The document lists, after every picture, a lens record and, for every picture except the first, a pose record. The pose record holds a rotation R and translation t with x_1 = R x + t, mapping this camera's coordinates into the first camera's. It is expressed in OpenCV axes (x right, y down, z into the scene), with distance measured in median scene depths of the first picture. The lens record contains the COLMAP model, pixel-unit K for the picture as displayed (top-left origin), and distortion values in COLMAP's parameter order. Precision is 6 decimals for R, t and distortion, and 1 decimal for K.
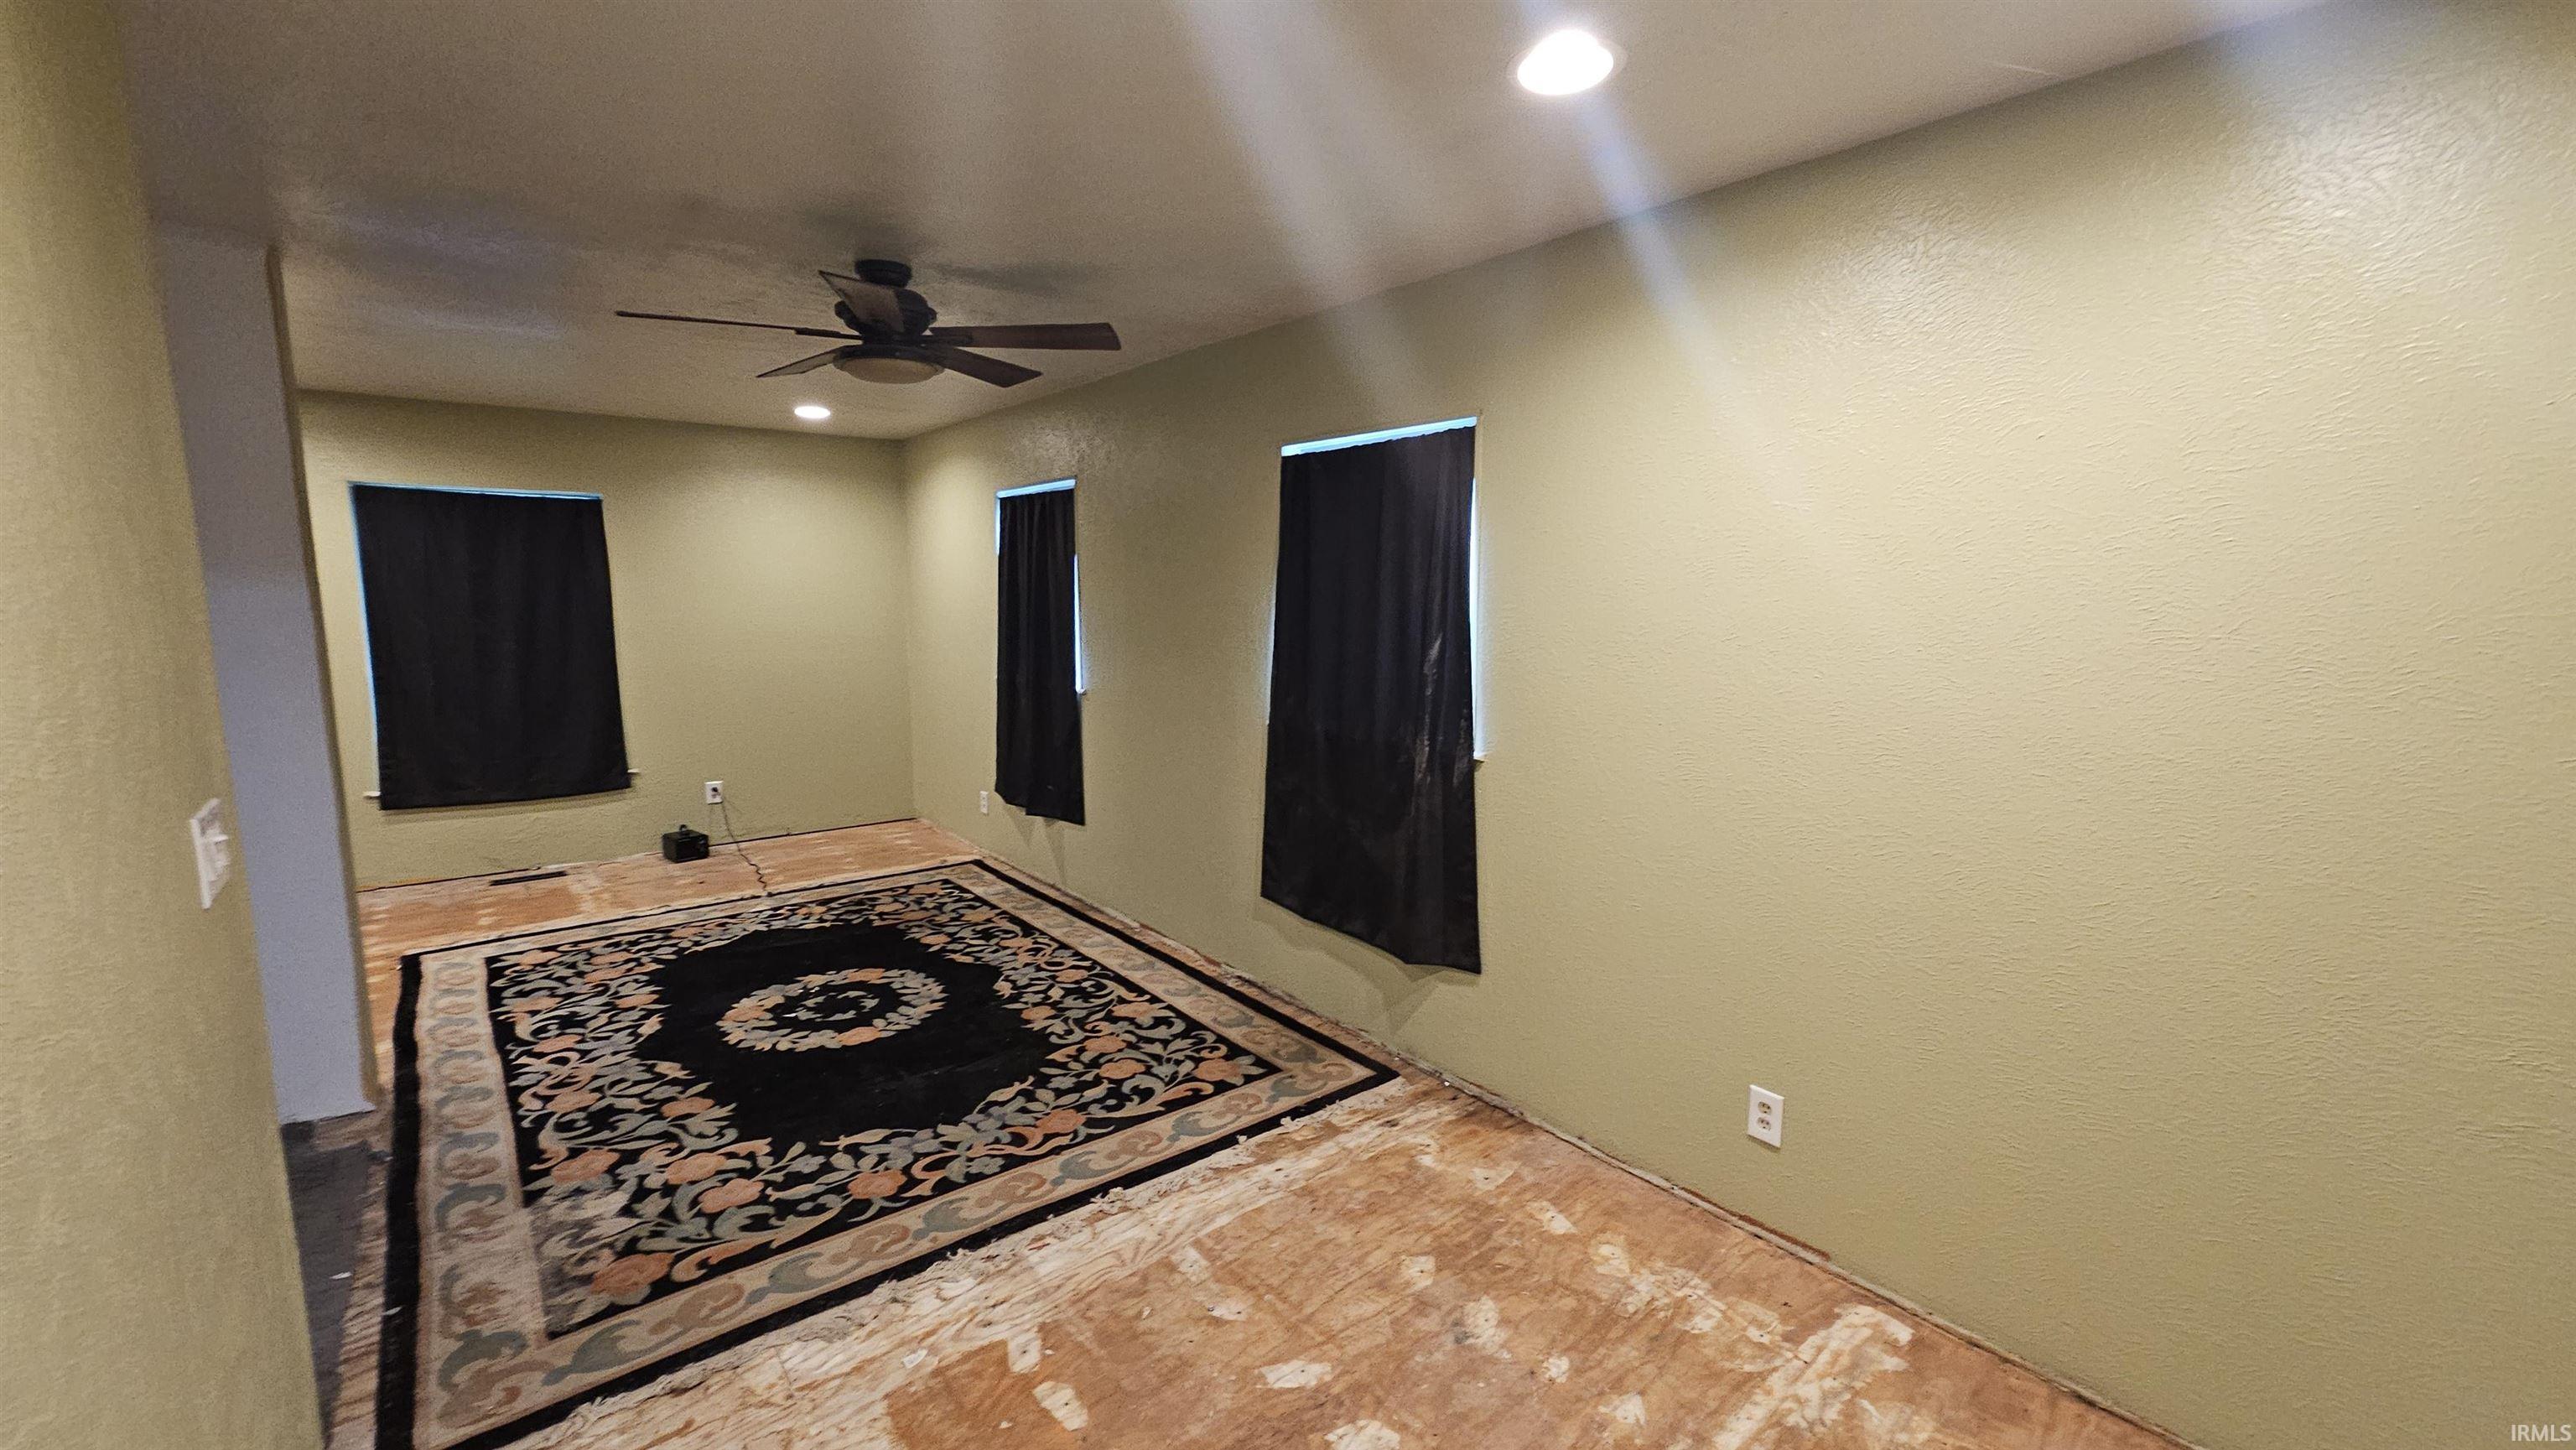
lens RADIAL K [[1051.0, 0, 1288.0], [0, 1051.0, 725.0], [0, 0, 1]] dist [-0.005698, -0.000138]
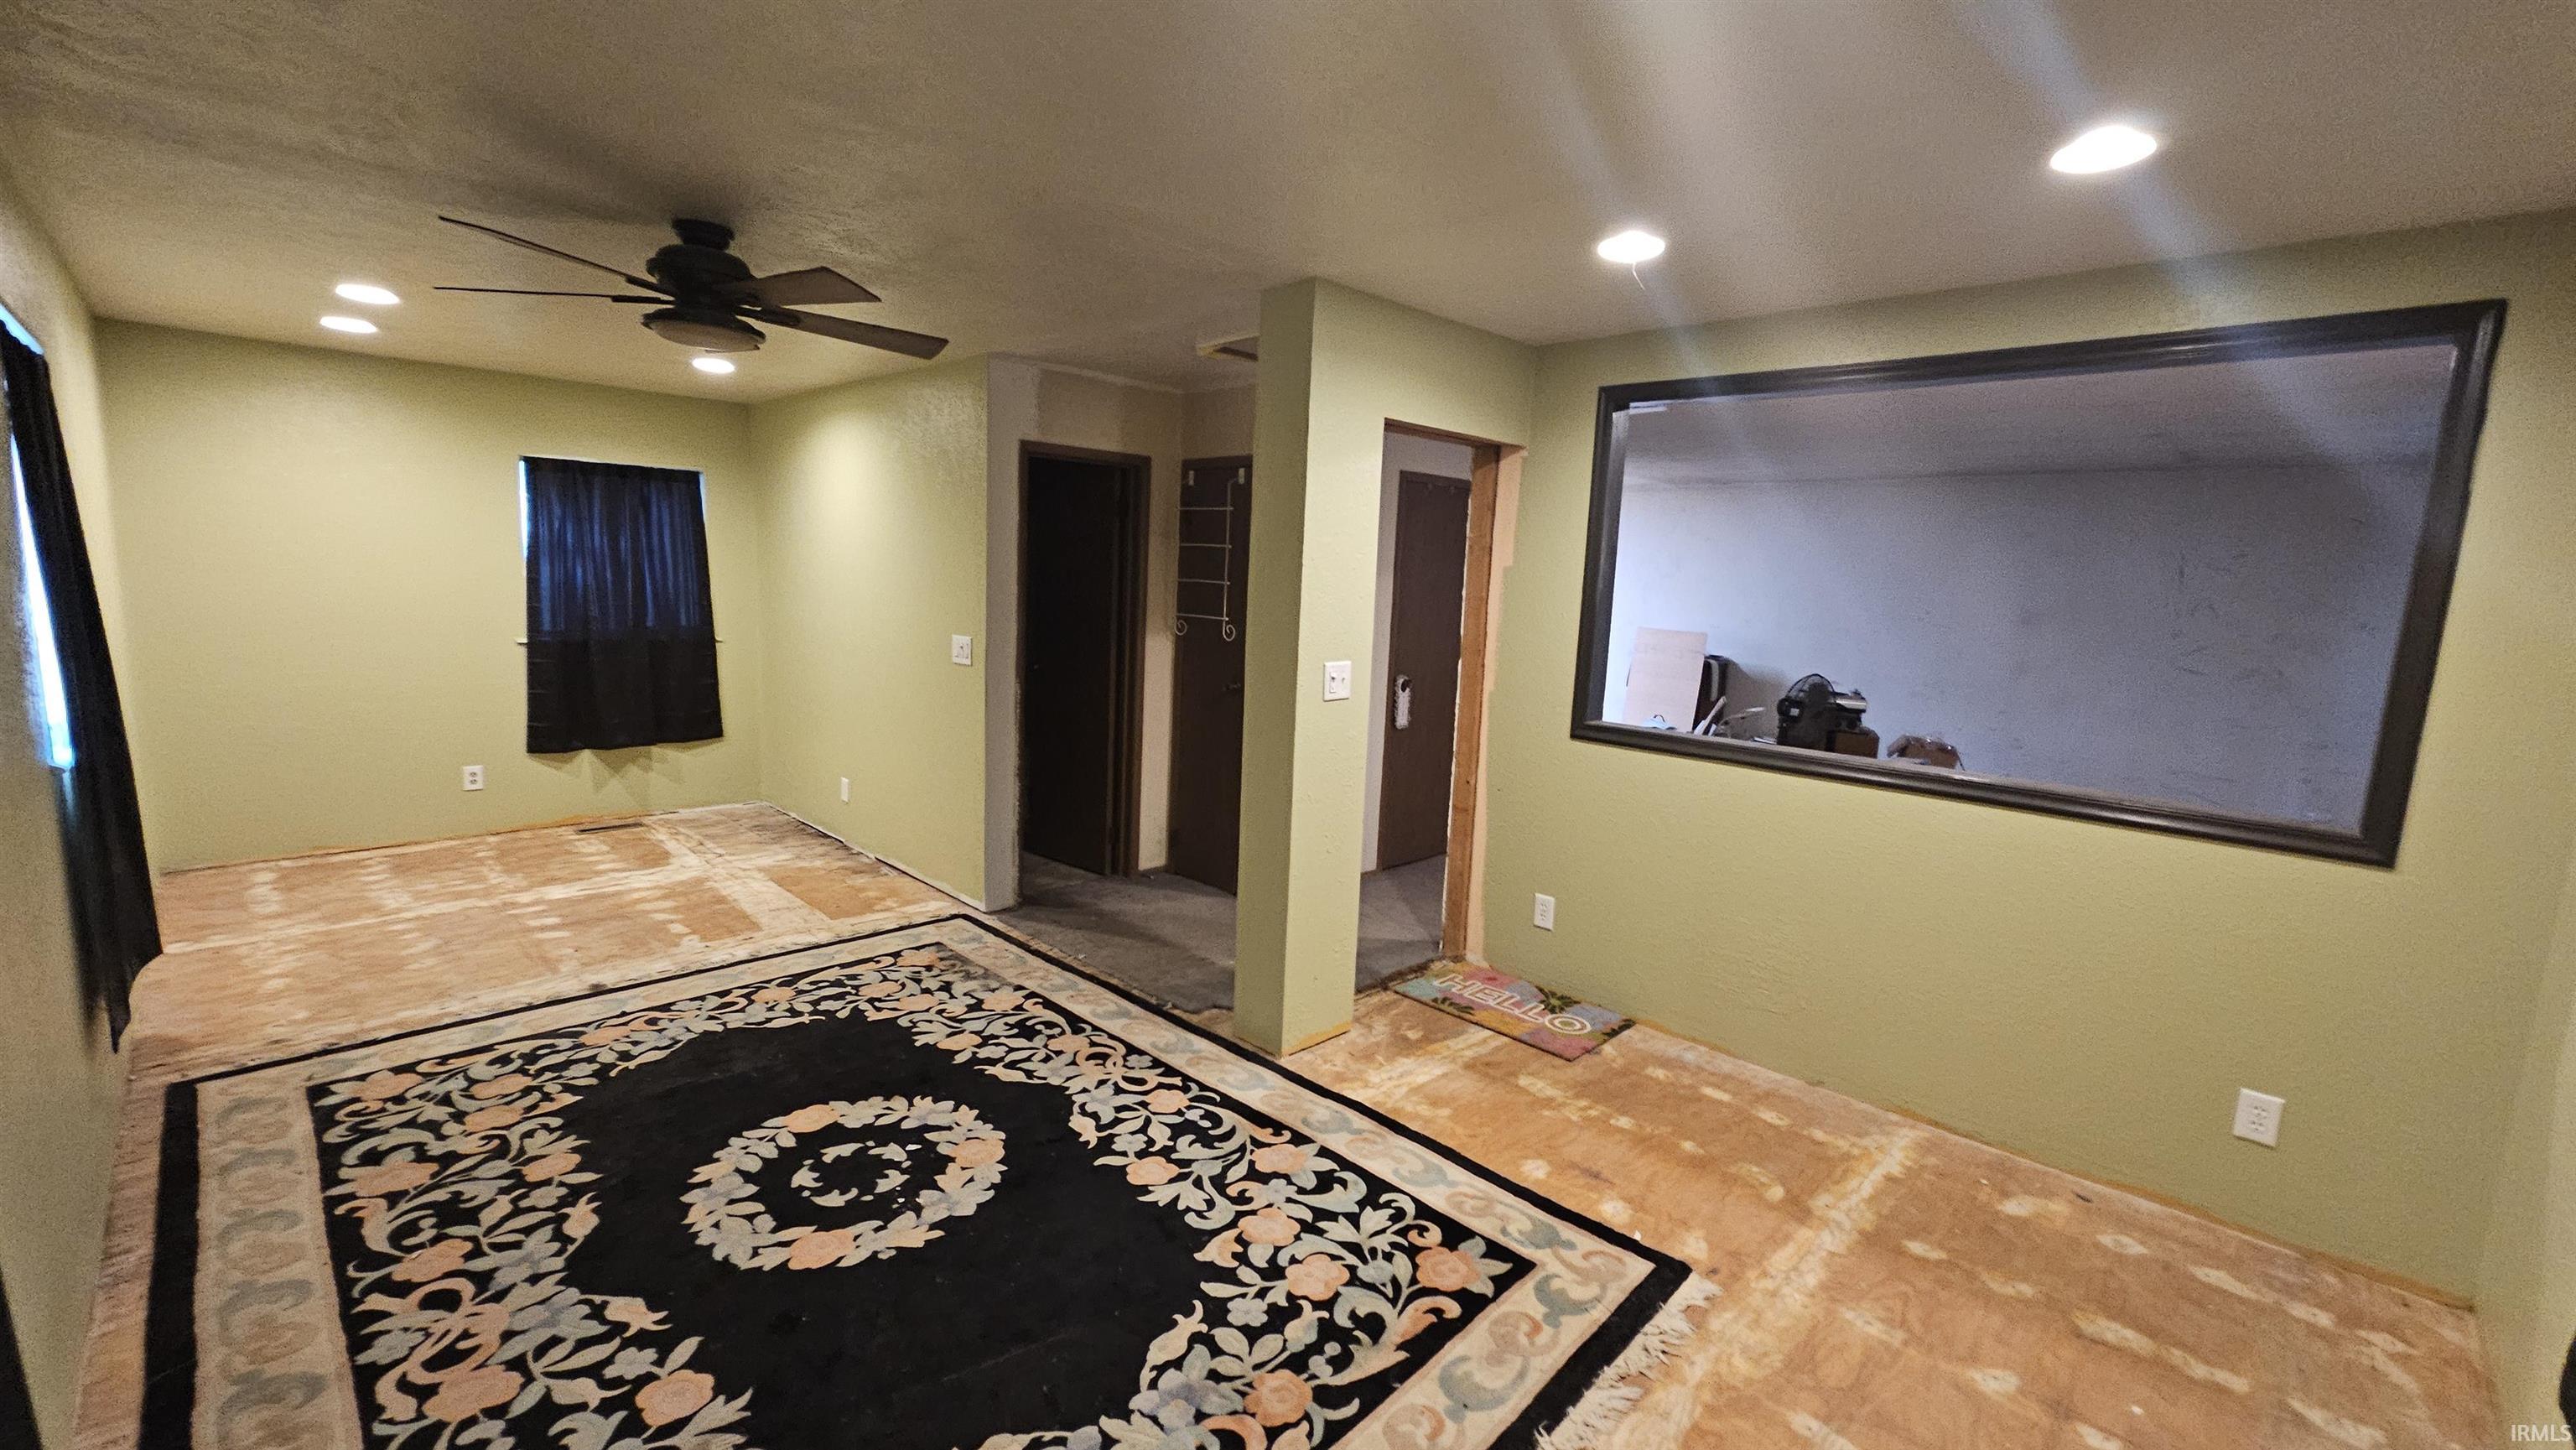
lens RADIAL K [[1059.4, 0, 1288.0], [0, 1059.4, 725.0], [0, 0, 1]] dist [-0.005077, 0.001142]
pose [[-0.992611, -0.027568, -0.118167, -0.638683], [-0.059136, 0.960273, 0.272723, -0.232401], [0.105954, 0.277696, -0.954808, 1.654197]]
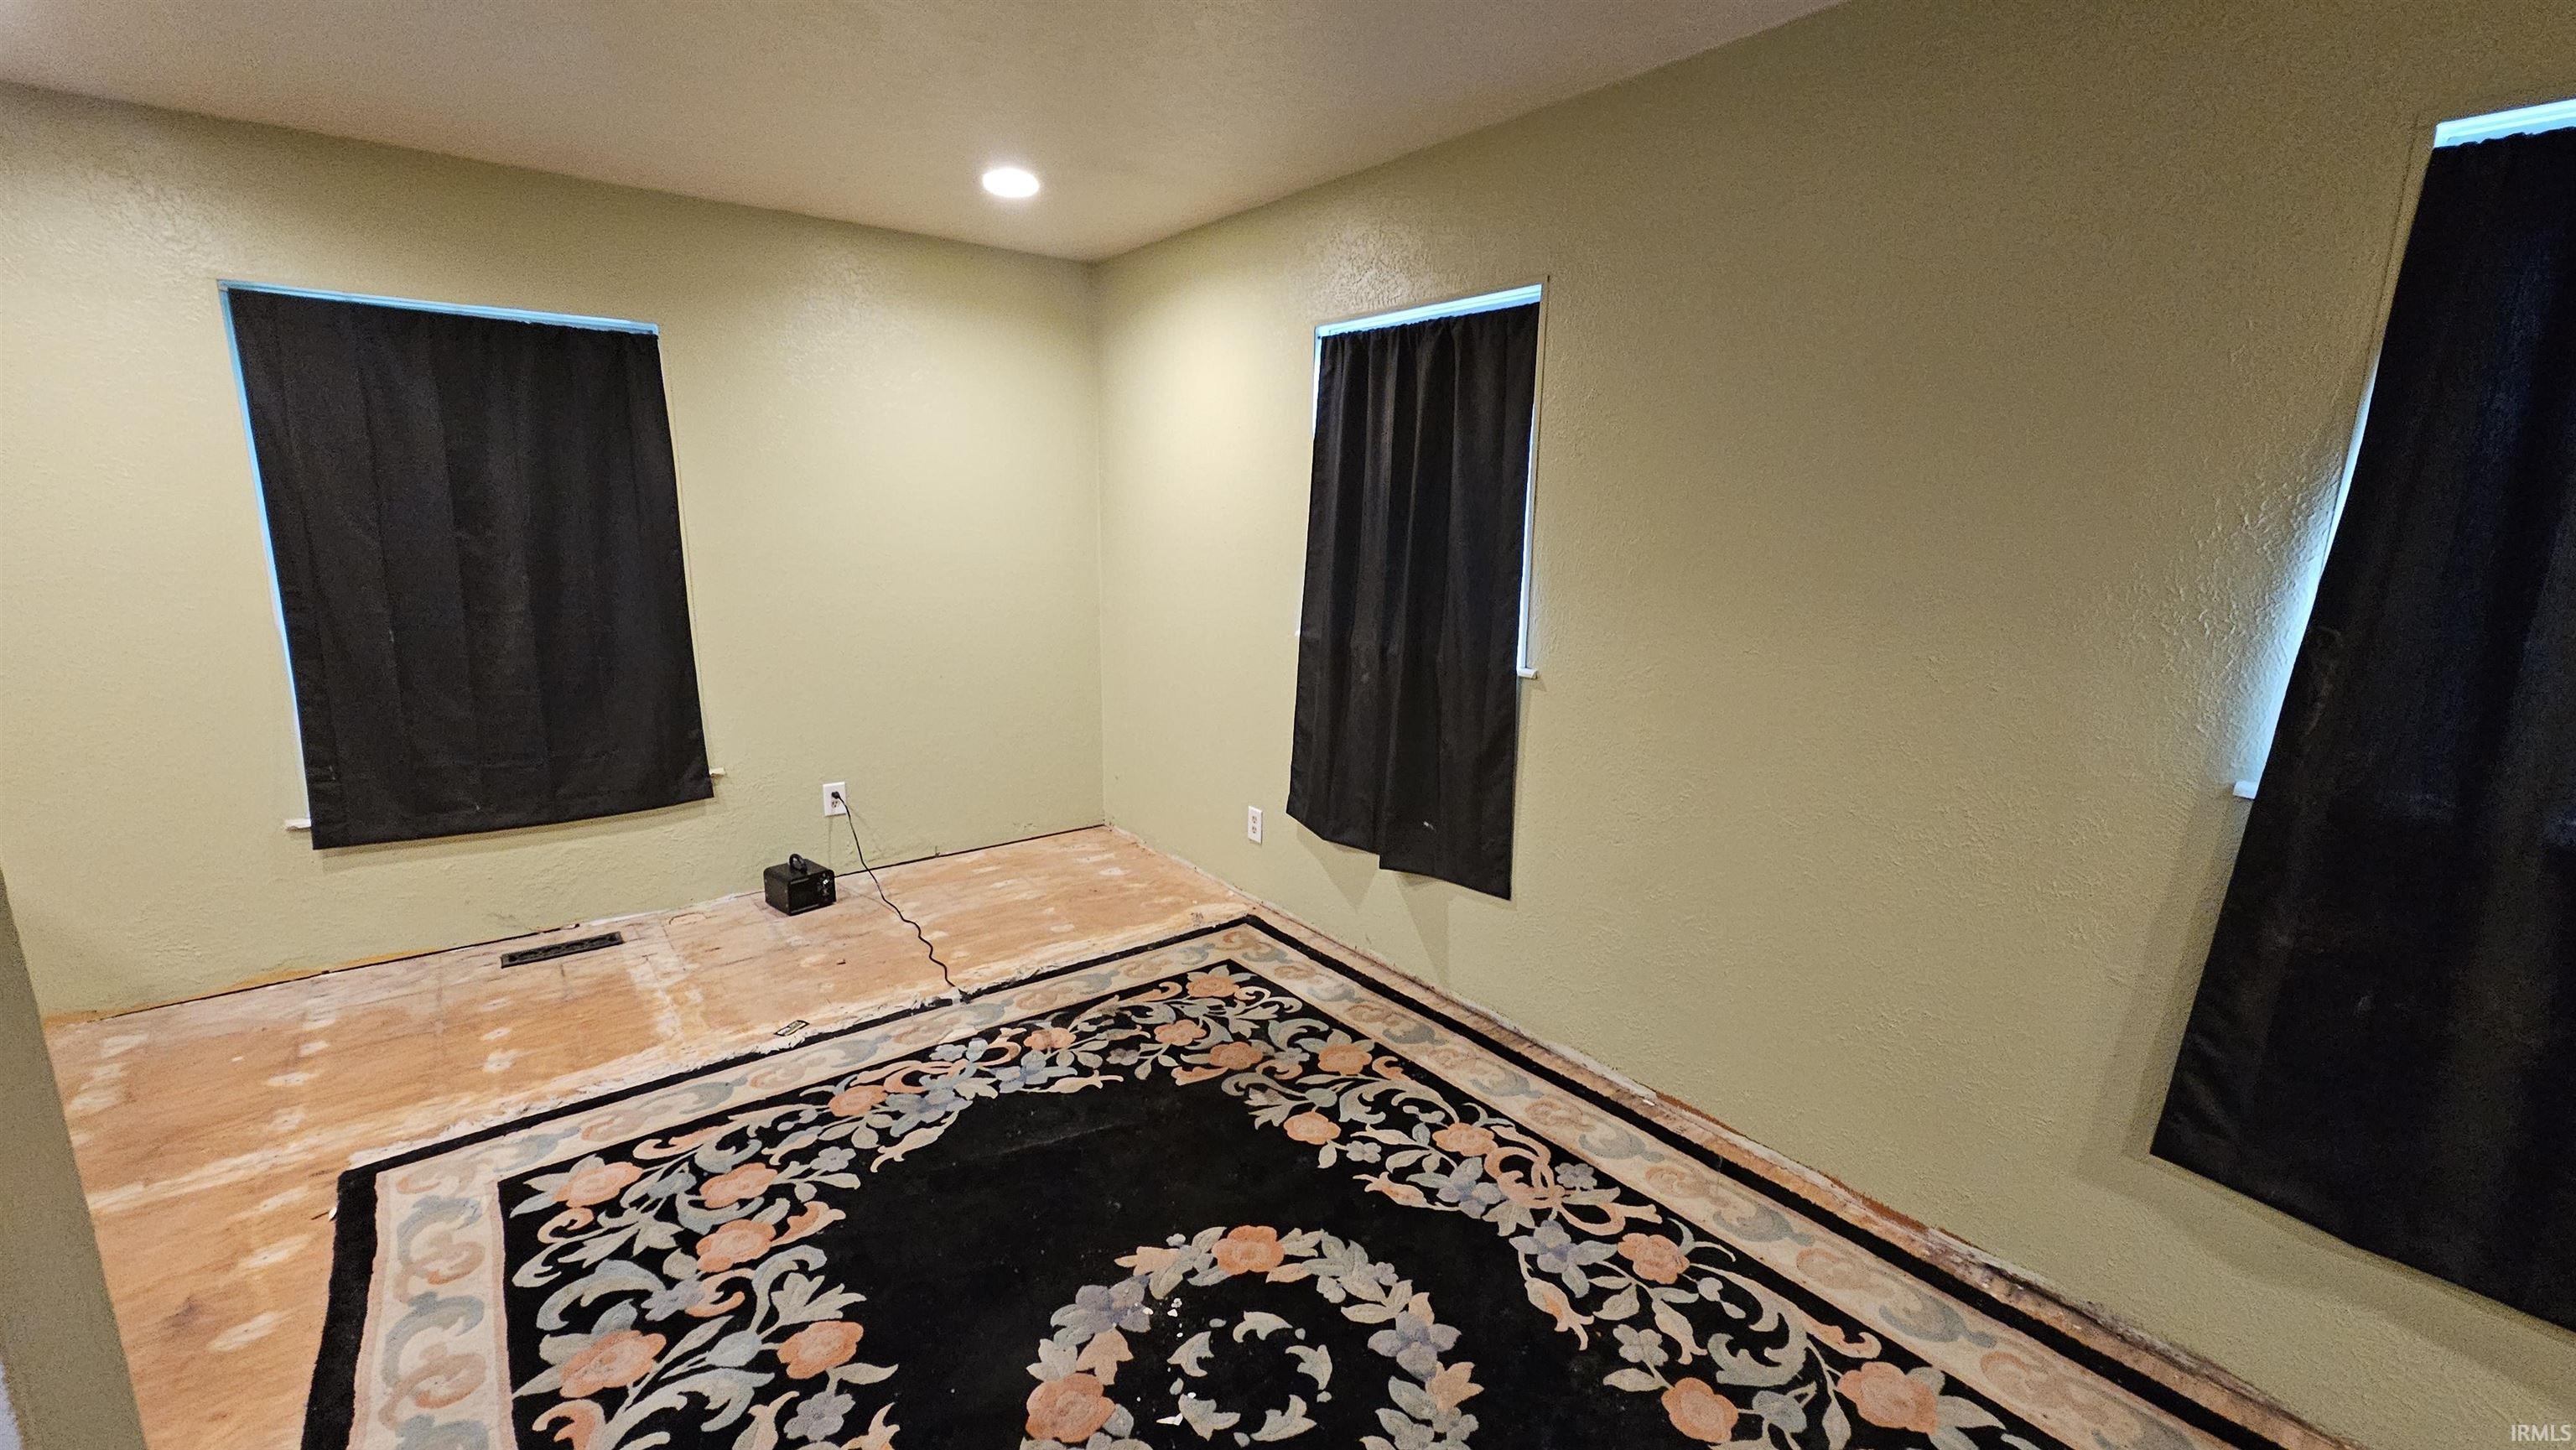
lens RADIAL K [[1055.0, 0, 1286.1], [0, 1055.0, 727.0], [0, 0, 1]] dist [-0.001574, 0.000107]
pose [[0.999883, 0.013584, -0.007059, -0.423000], [-0.013001, 0.996945, 0.077021, -0.059199], [0.008084, -0.076920, 0.997004, 0.562570]]
